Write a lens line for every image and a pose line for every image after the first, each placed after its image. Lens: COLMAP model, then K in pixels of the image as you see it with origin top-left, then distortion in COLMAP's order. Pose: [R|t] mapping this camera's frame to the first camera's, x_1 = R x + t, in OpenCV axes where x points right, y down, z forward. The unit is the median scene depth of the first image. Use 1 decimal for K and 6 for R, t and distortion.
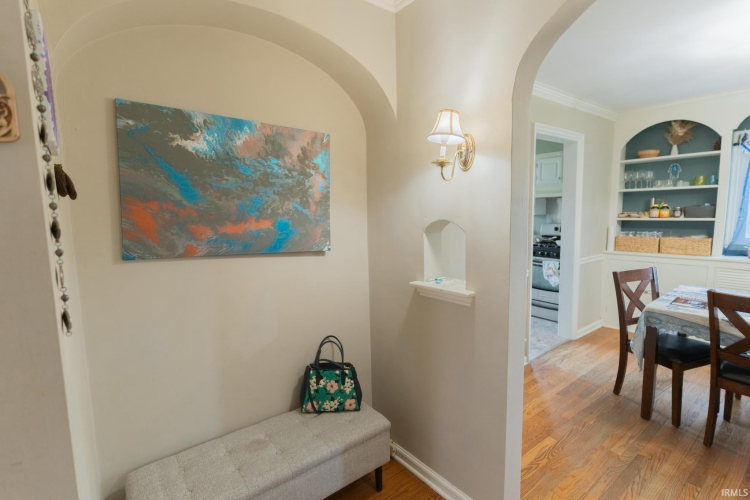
lens RADIAL K [[365.5, 0, 374.5], [0, 365.5, 249.8], [0, 0, 1]] dist [-0.004513, 0.000681]
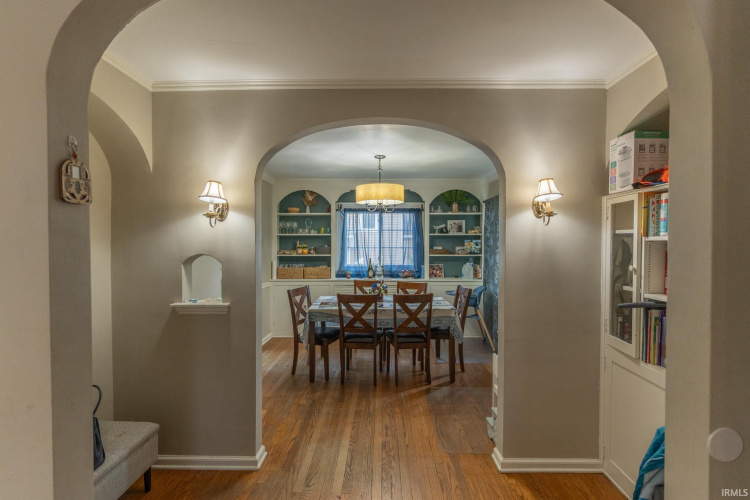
lens RADIAL K [[365.5, 0, 376.1], [0, 365.5, 249.1], [0, 0, 1]] dist [-0.004513, 0.000681]
pose [[0.622637, 0.011503, 0.782426, -0.298093], [0.071238, 0.994907, -0.071317, 0.026947], [-0.779261, 0.100143, 0.618647, -0.225027]]
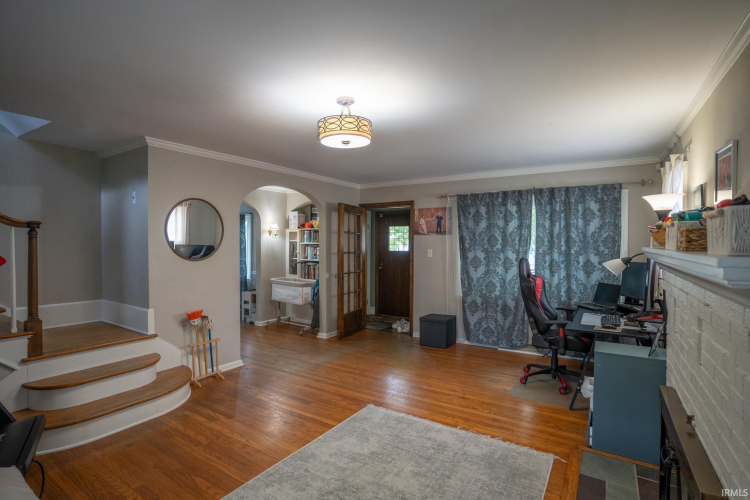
lens RADIAL K [[365.5, 0, 375.6], [0, 365.5, 249.7], [0, 0, 1]] dist [-0.004513, 0.000681]
pose [[-0.336360, 0.008791, 0.941692, -1.763748], [0.105384, 0.994027, 0.028362, 0.020527], [-0.935818, 0.108779, -0.335278, 0.128971]]
